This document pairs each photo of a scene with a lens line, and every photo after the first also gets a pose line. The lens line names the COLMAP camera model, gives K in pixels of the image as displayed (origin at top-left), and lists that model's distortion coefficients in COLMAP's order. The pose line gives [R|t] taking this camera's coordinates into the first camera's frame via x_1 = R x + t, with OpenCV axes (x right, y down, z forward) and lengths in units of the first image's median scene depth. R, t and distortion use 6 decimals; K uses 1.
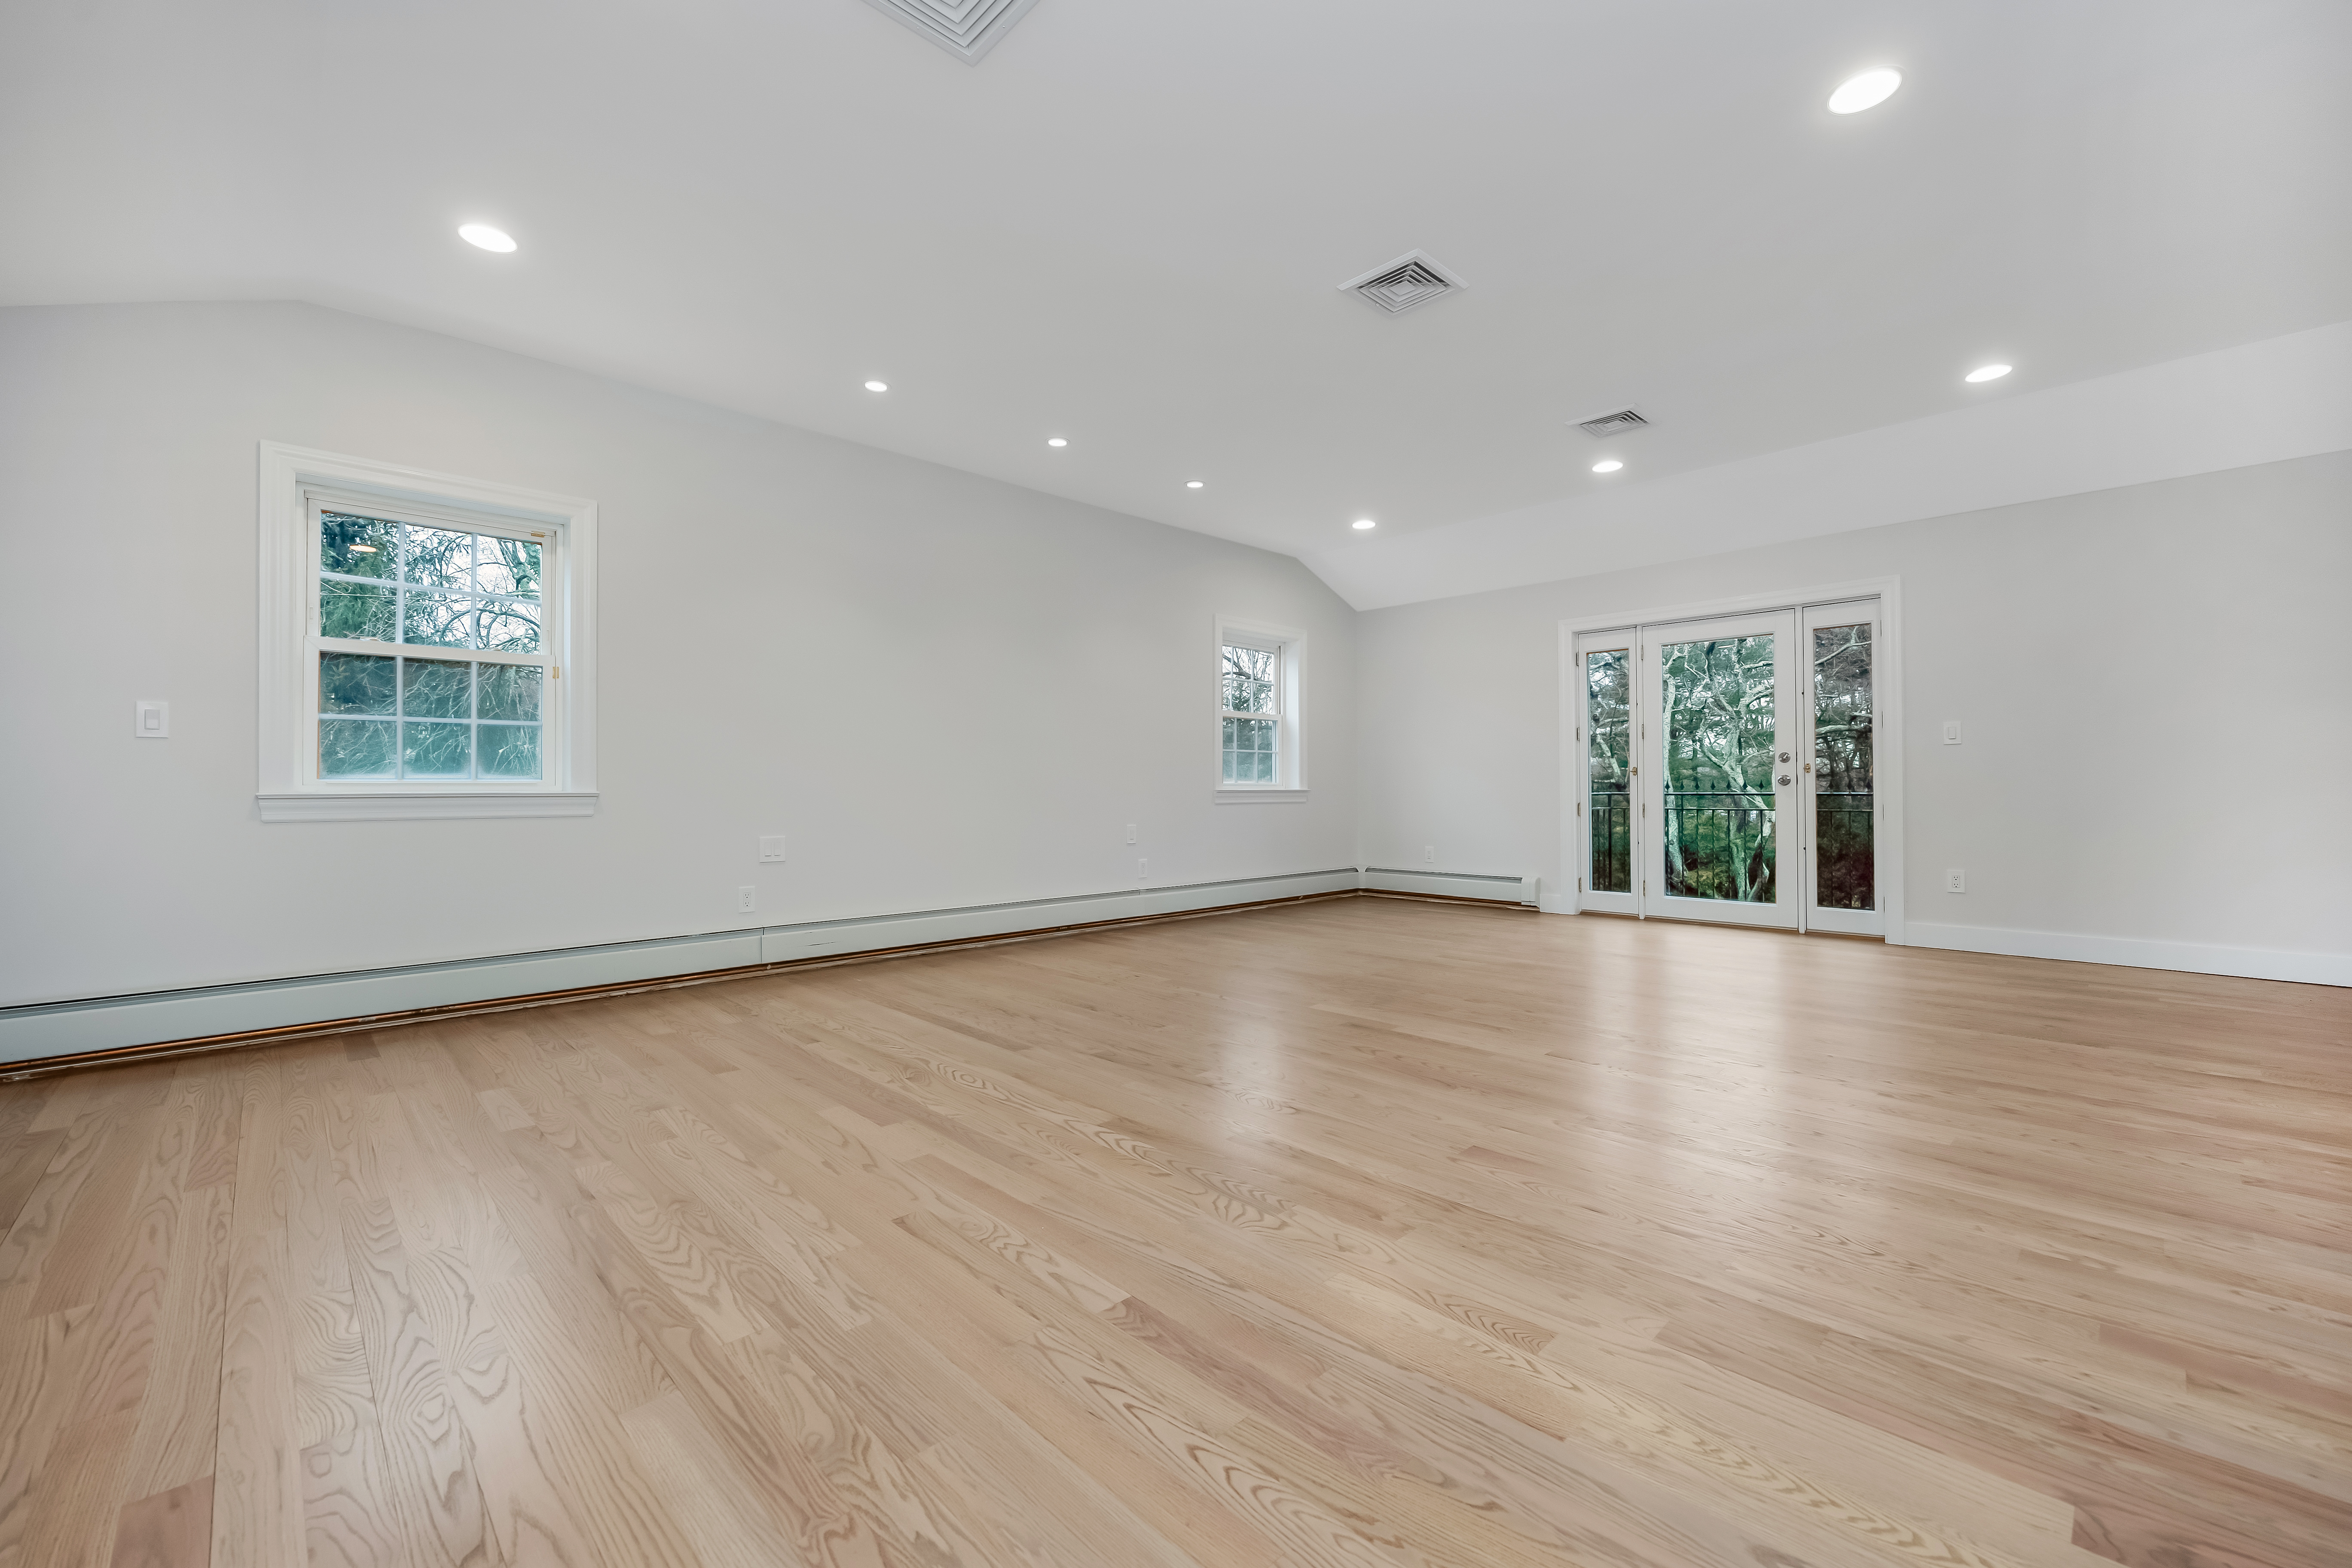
lens RADIAL K [[965.7, 0, 1191.3], [0, 965.7, 784.6], [0, 0, 1]] dist [0.000753, -0.000030]
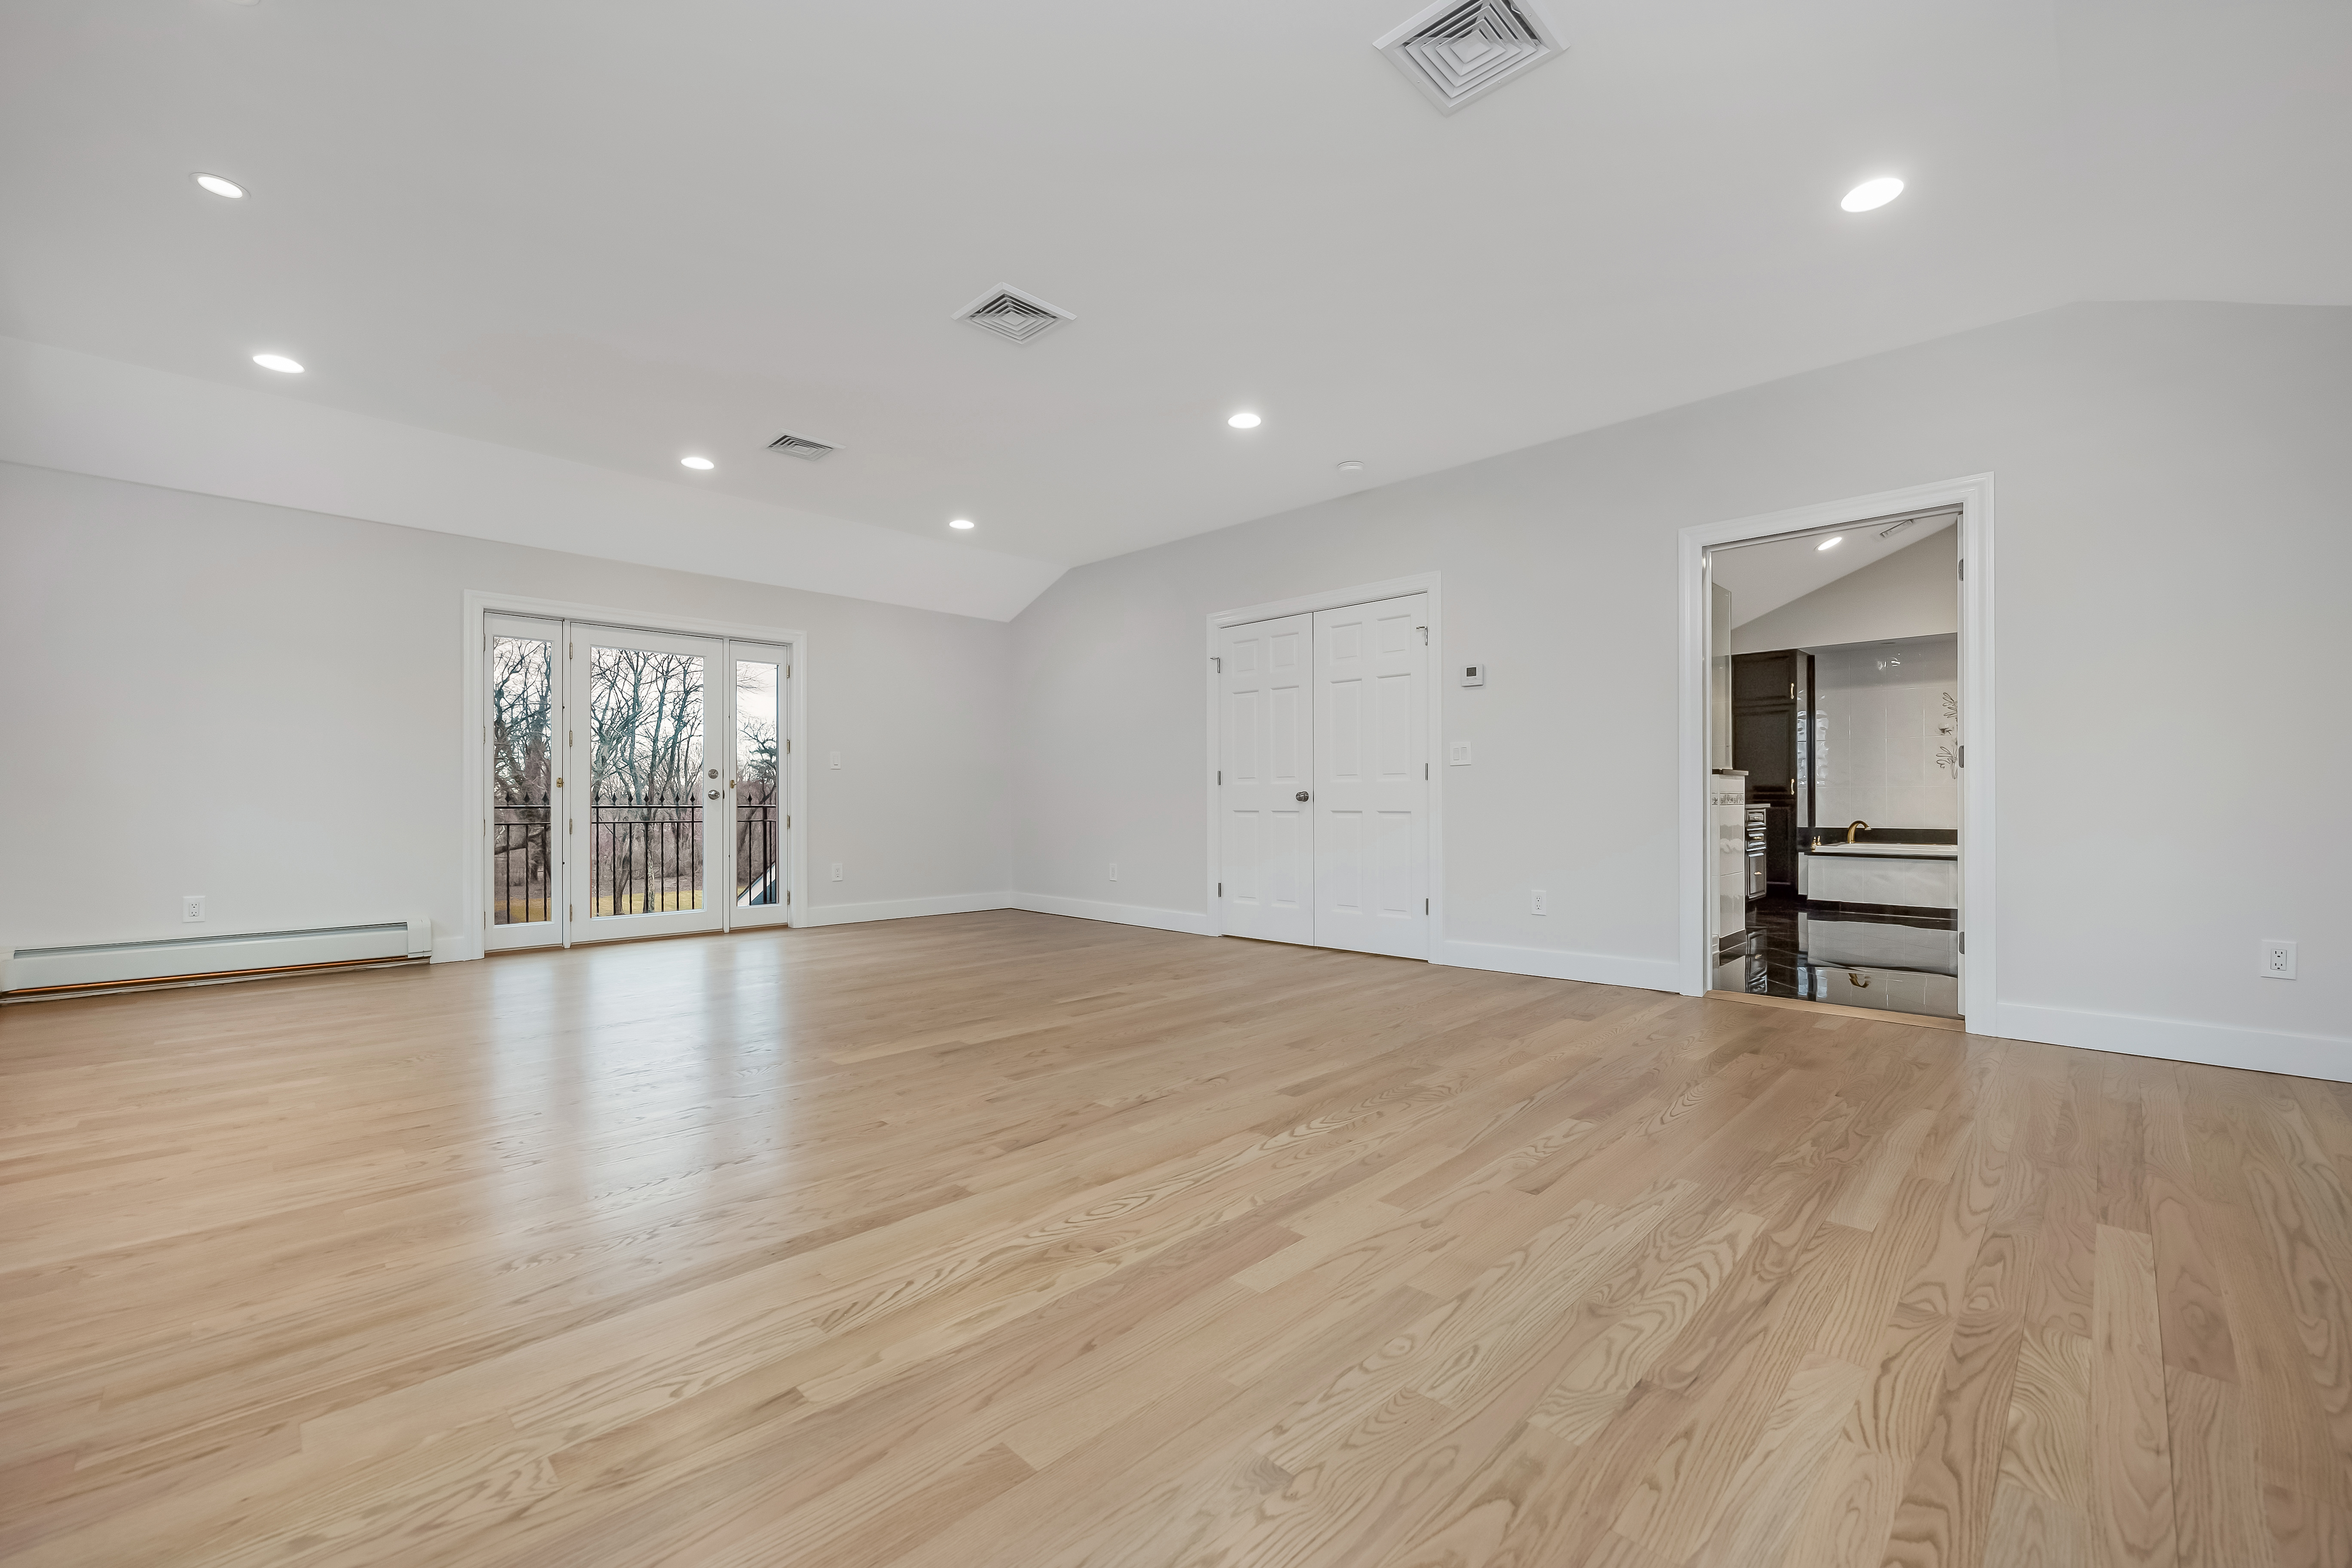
lens RADIAL K [[965.7, 0, 1183.4], [0, 965.7, 784.5], [0, 0, 1]] dist [0.000753, -0.000030]
pose [[-0.033524, 0.021284, 0.999211, -1.152389], [-0.002721, 0.999768, -0.021387, 0.014375], [-0.999434, -0.003436, -0.033459, 1.191149]]
